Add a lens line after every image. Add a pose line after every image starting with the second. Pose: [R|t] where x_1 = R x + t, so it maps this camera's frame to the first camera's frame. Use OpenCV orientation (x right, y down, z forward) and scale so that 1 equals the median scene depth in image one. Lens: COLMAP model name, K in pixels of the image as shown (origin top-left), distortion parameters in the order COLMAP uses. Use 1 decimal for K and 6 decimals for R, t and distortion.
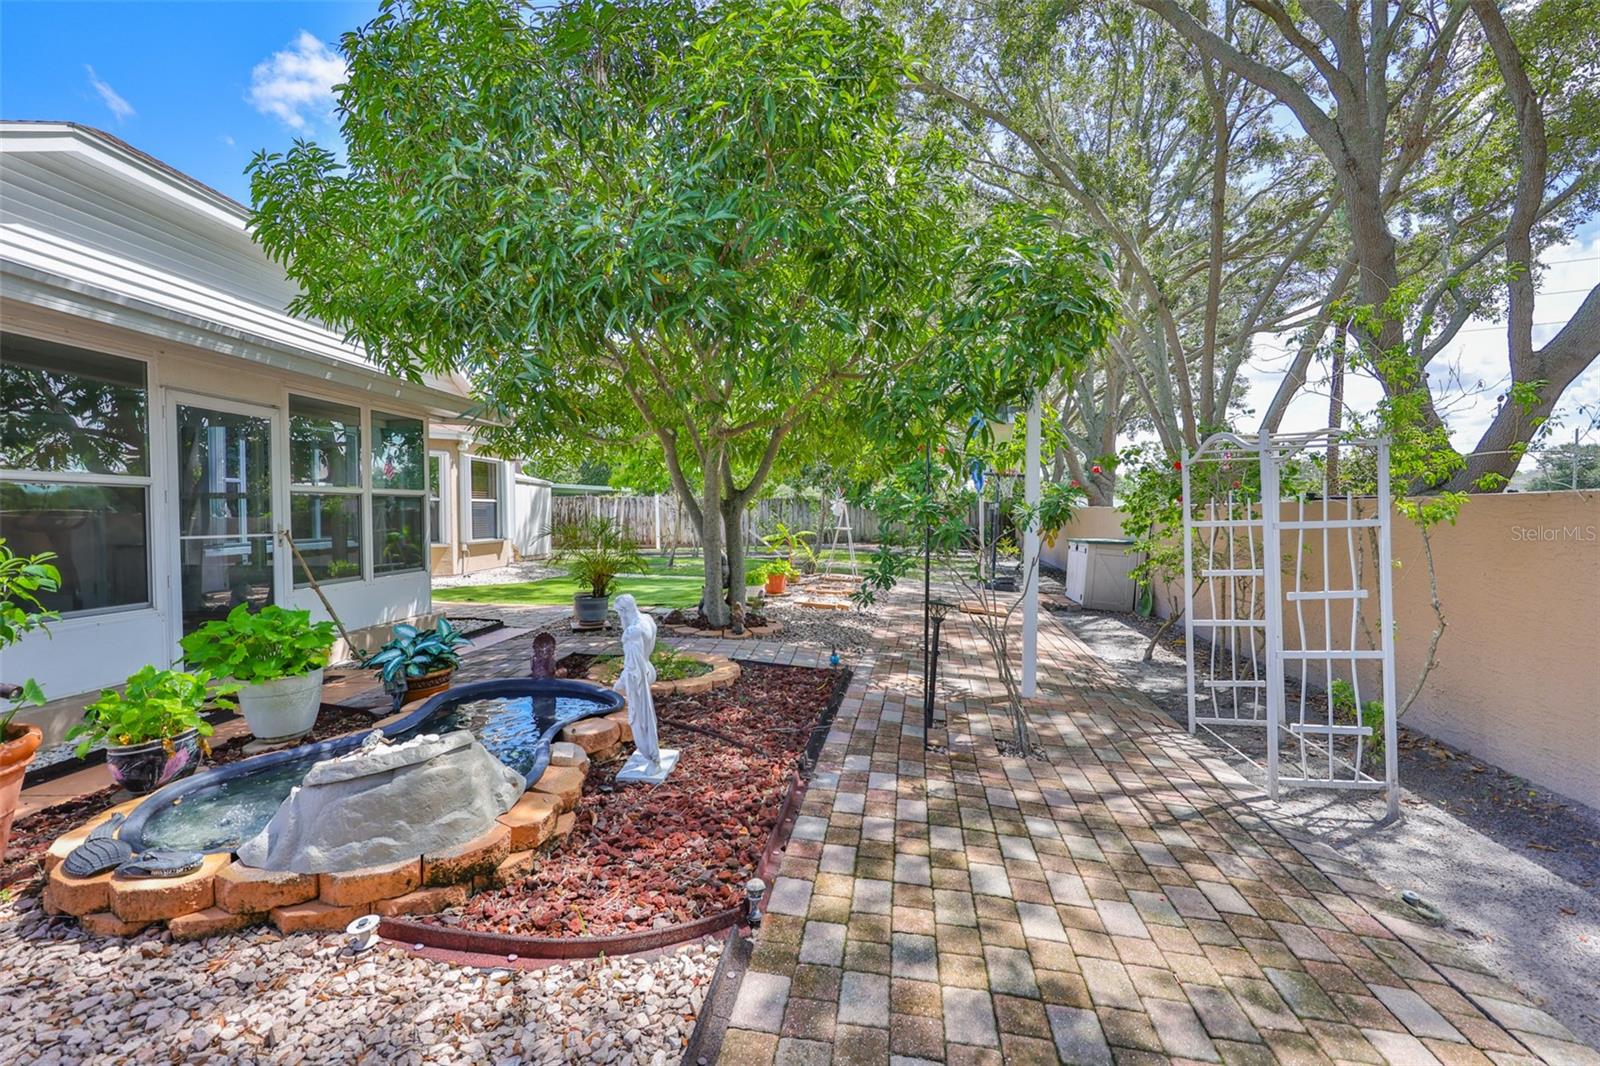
lens RADIAL K [[680.0, 0, 793.8], [0, 680.0, 527.1], [0, 0, 1]] dist [-0.000786, 0.000223]
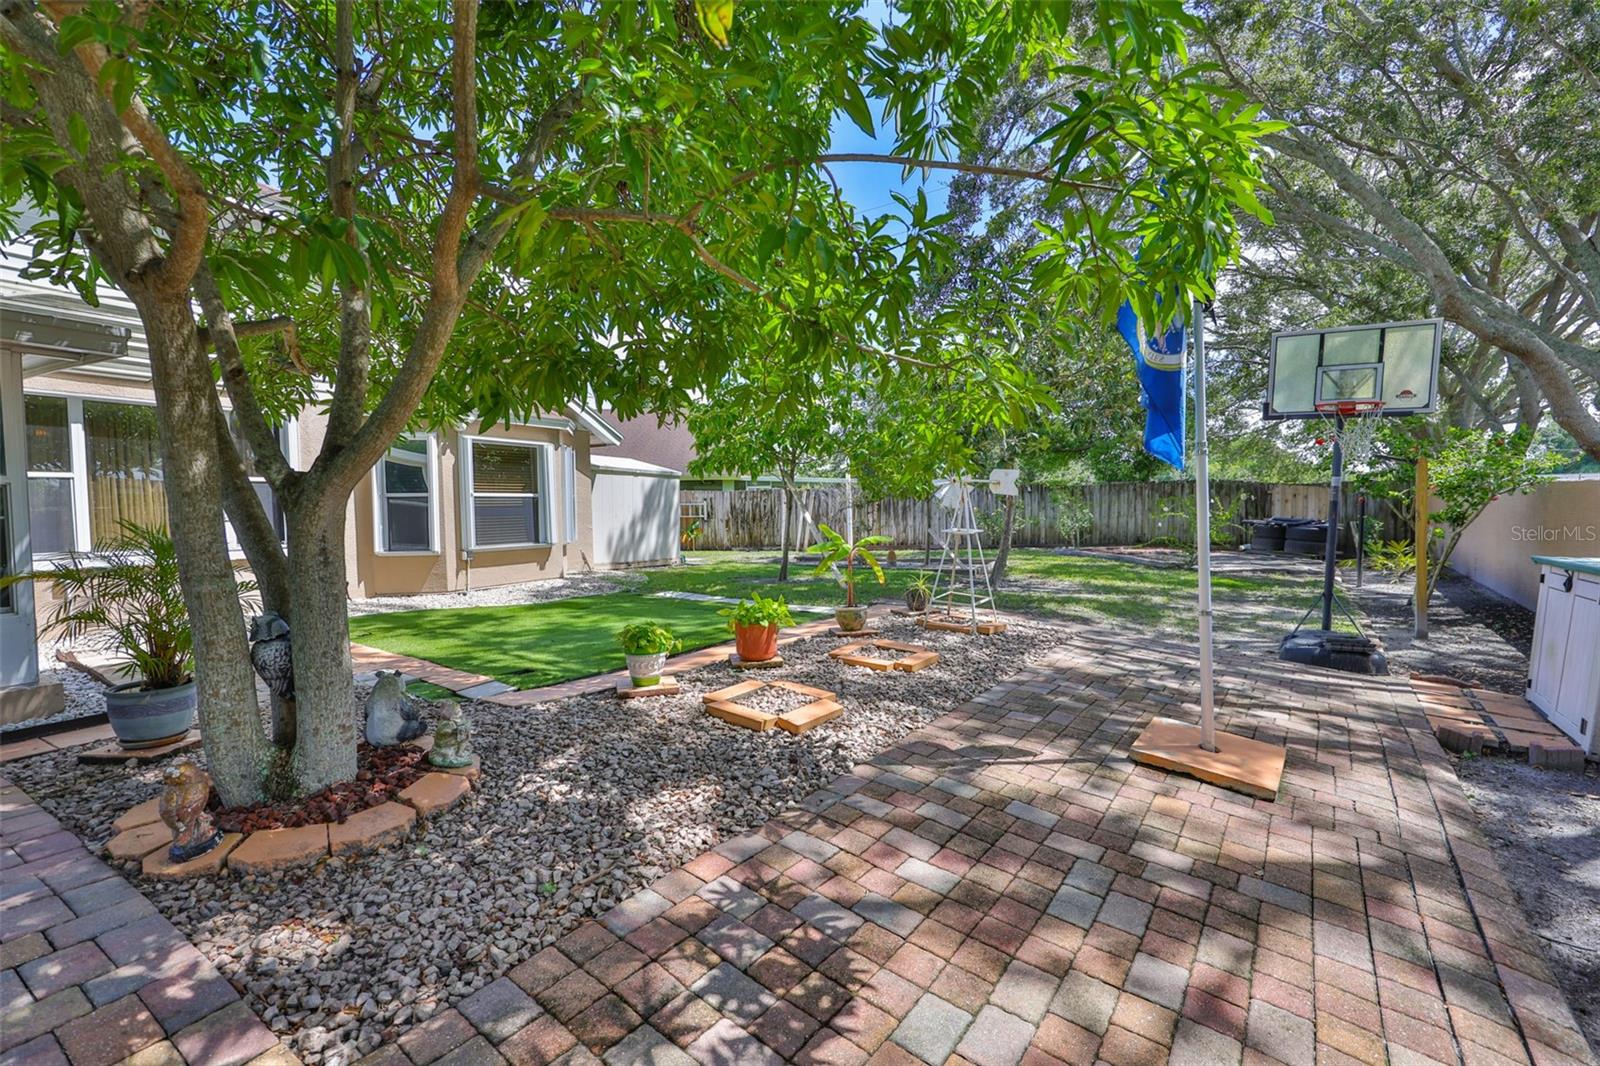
lens RADIAL K [[678.9, 0, 793.3], [0, 678.9, 535.3], [0, 0, 1]] dist [-0.000160, 0.000297]
pose [[0.893661, 0.002455, -0.448735, 0.511532], [0.006524, 0.999808, 0.018463, -0.013801], [0.448695, -0.019427, 0.893474, 1.202342]]
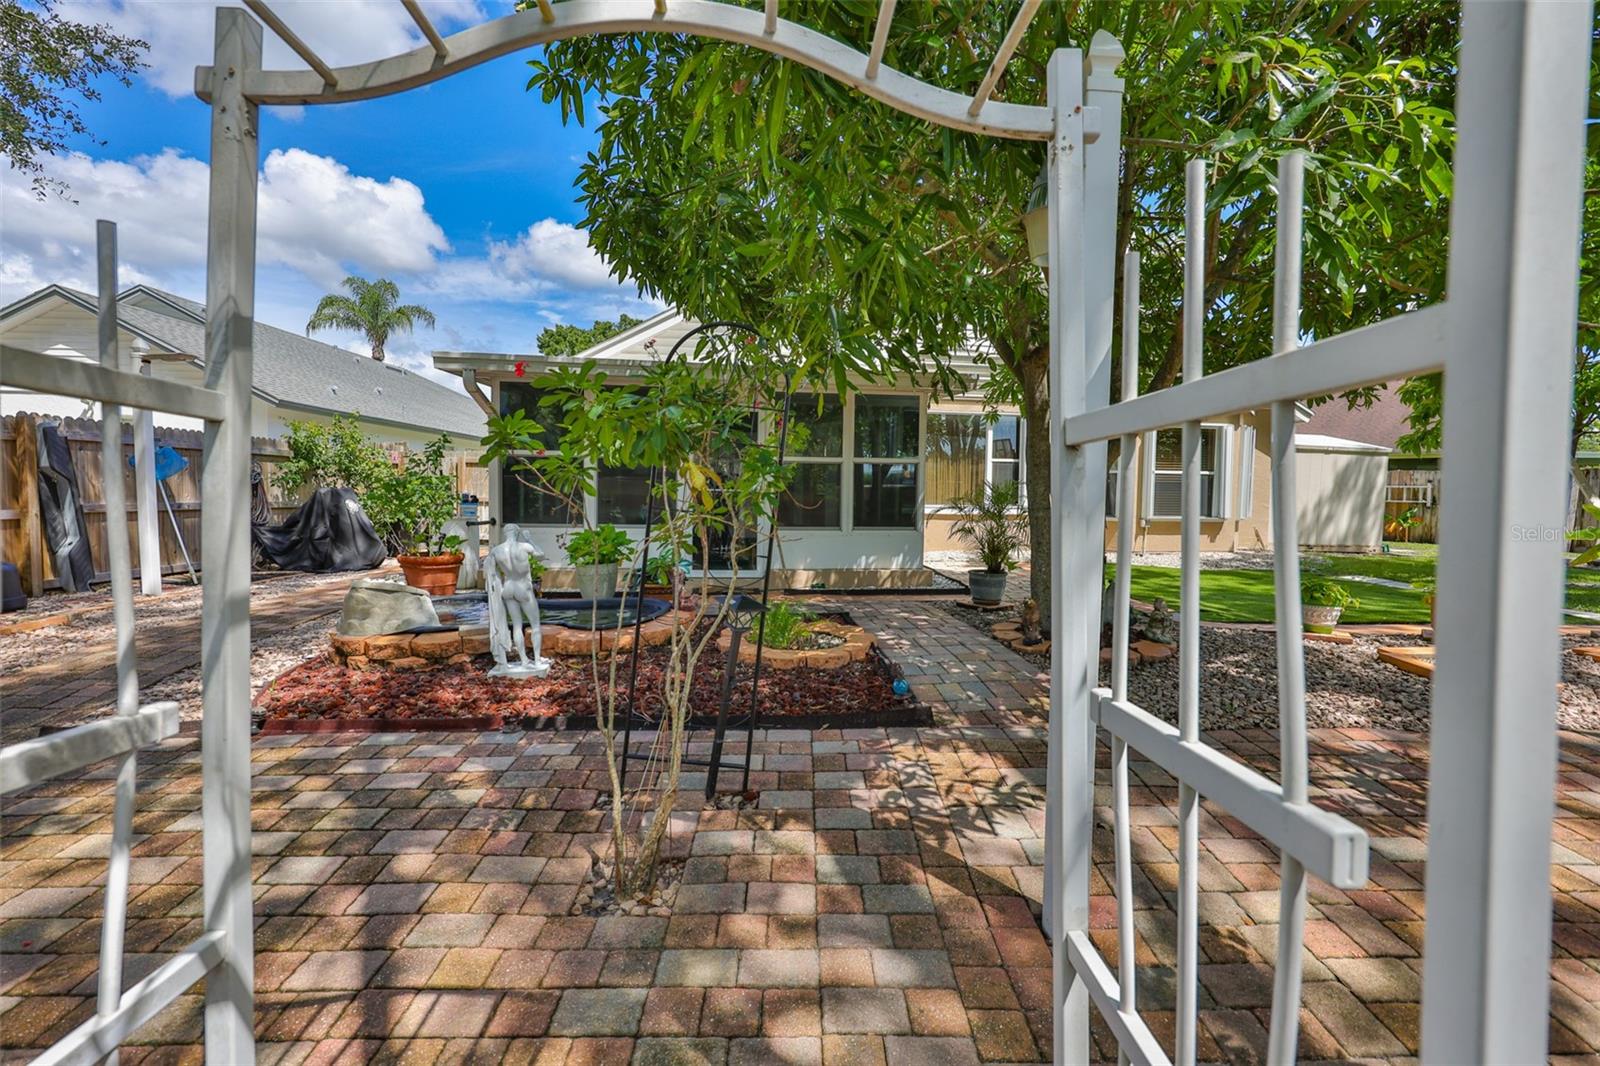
lens RADIAL K [[667.6, 0, 810.0], [0, 667.6, 527.1], [0, 0, 1]] dist [-0.002581, -0.000135]
pose [[0.216935, 0.054824, -0.974645, 0.769091], [-0.035391, 0.998207, 0.048272, 0.018237], [0.975544, 0.024022, 0.218487, 0.909593]]
